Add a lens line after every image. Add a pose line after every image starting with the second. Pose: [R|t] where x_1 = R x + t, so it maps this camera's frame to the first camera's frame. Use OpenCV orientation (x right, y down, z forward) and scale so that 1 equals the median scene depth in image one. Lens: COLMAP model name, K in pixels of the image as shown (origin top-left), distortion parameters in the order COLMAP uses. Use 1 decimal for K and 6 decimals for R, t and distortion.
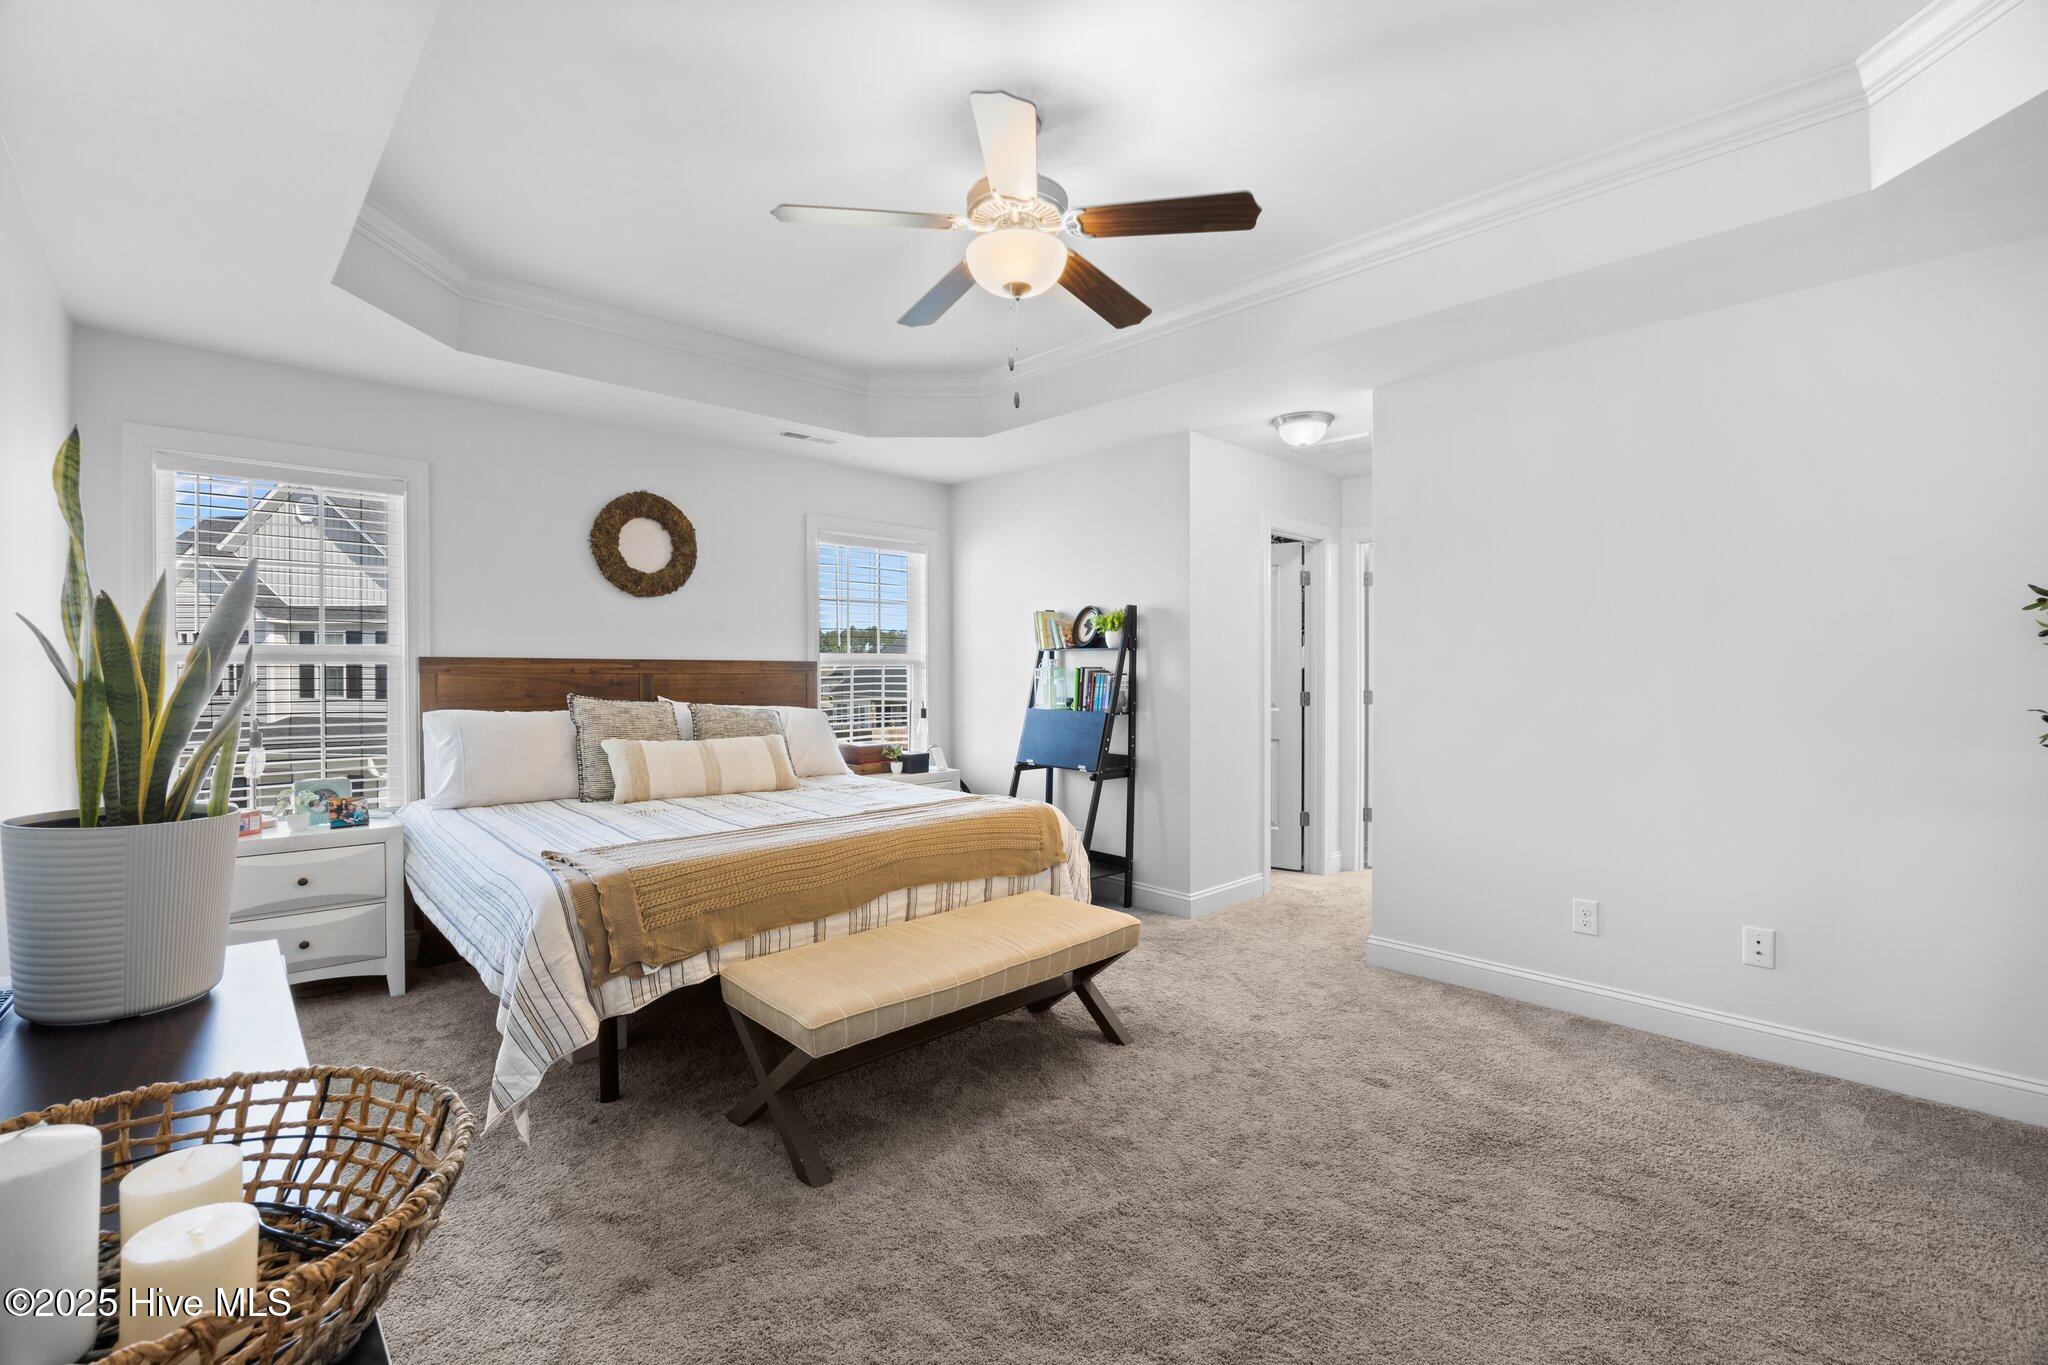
lens RADIAL K [[883.4, 0, 1033.6], [0, 883.4, 676.4], [0, 0, 1]] dist [-0.010049, 0.000166]
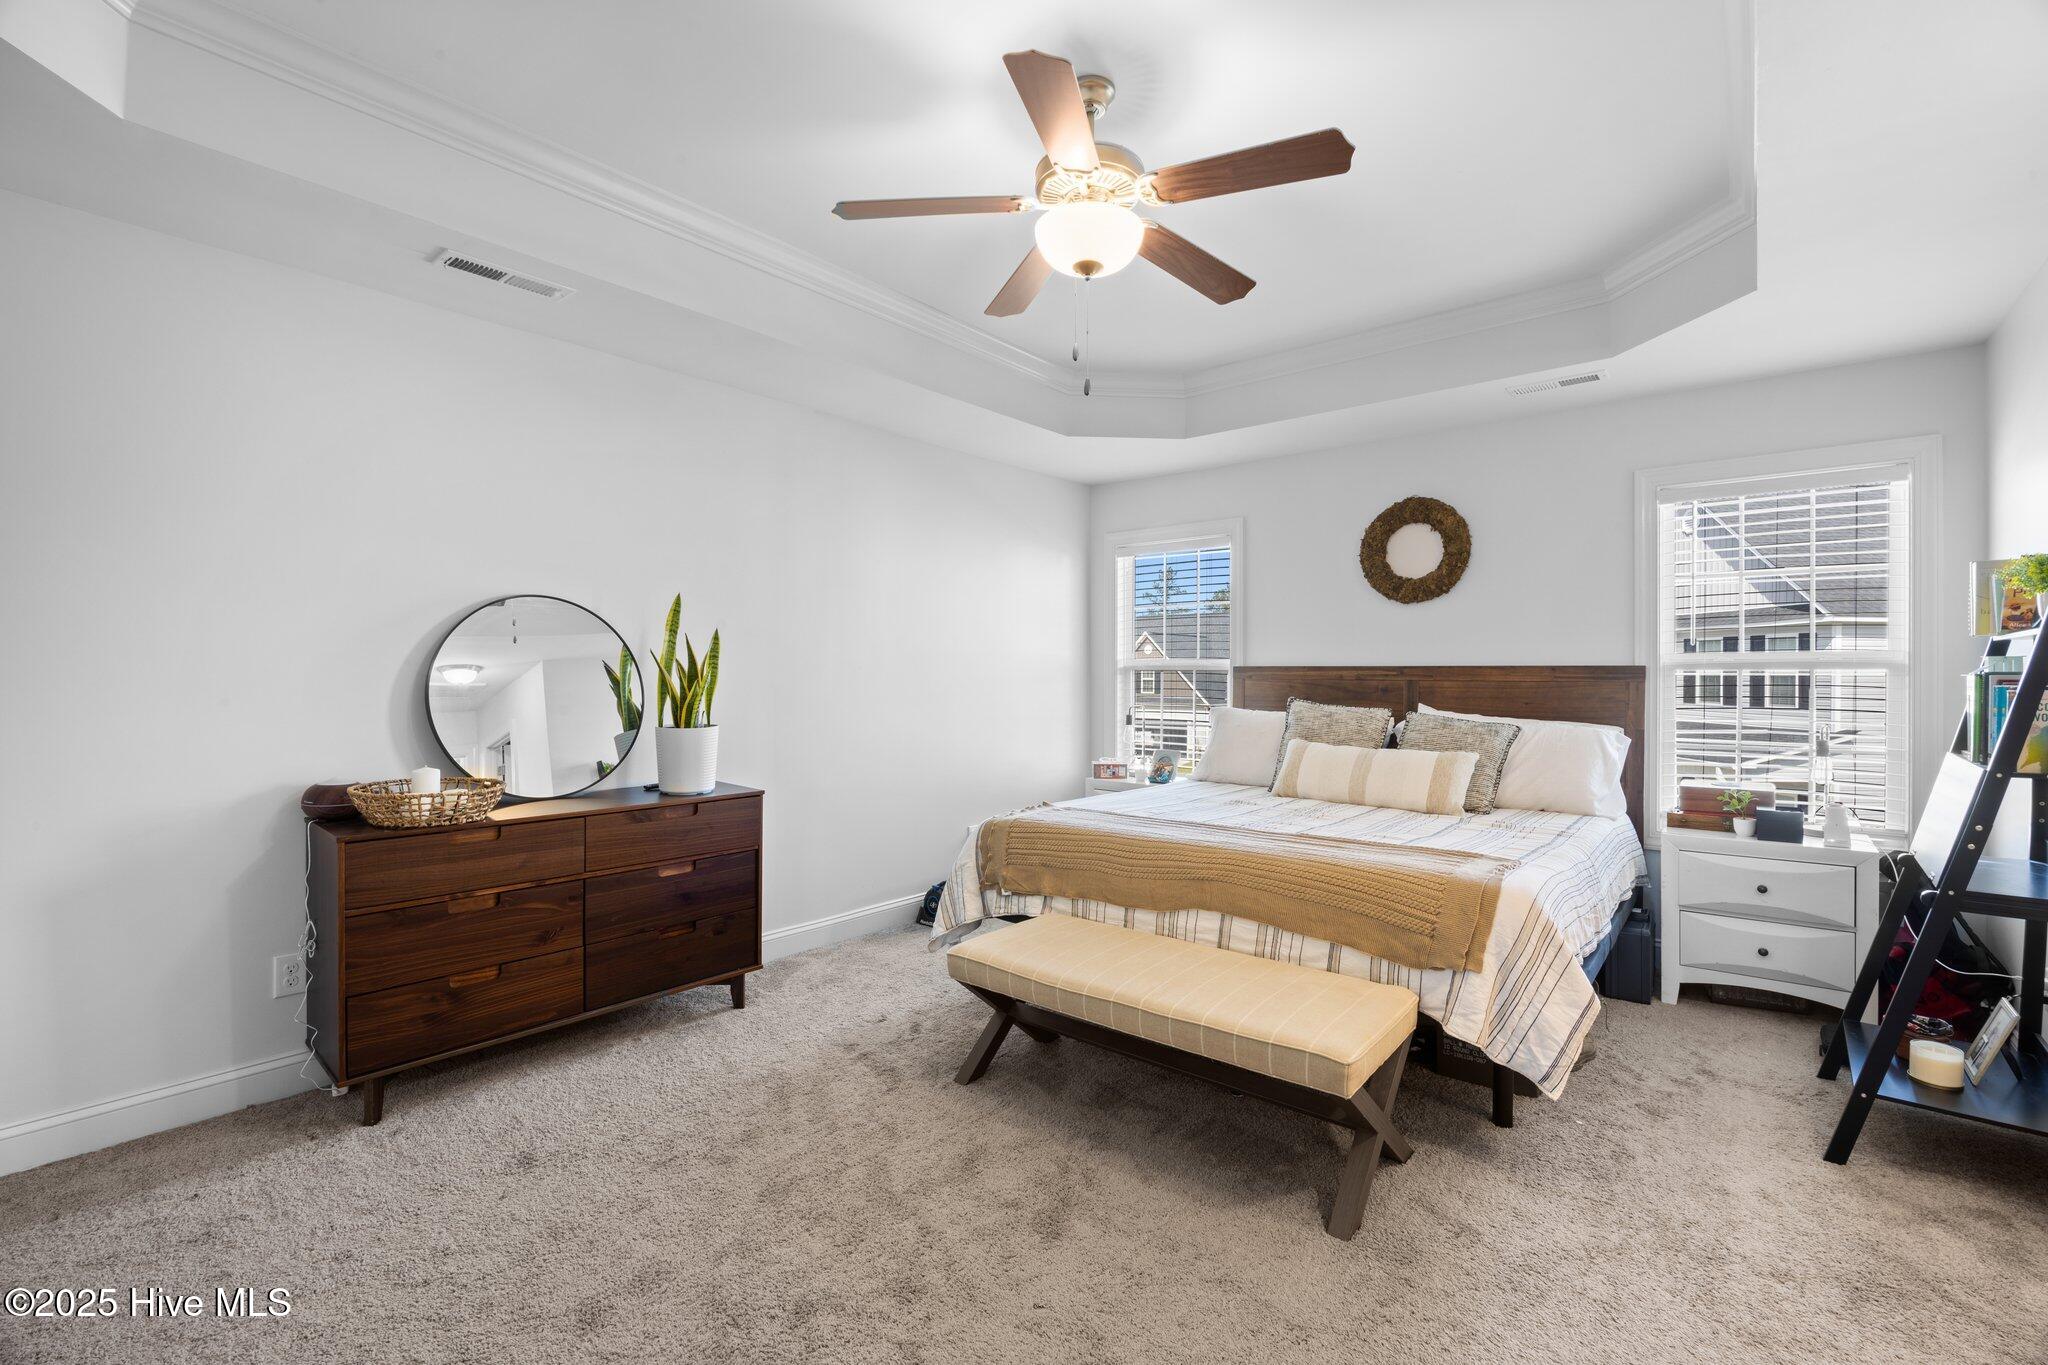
lens RADIAL K [[883.4, 0, 1033.6], [0, 883.4, 676.4], [0, 0, 1]] dist [-0.010049, 0.000166]
pose [[0.112710, 0.001159, -0.993627, 0.581143], [-0.009672, 0.999953, 0.000069, -0.004181], [0.993581, 0.009603, 0.112716, 0.542092]]
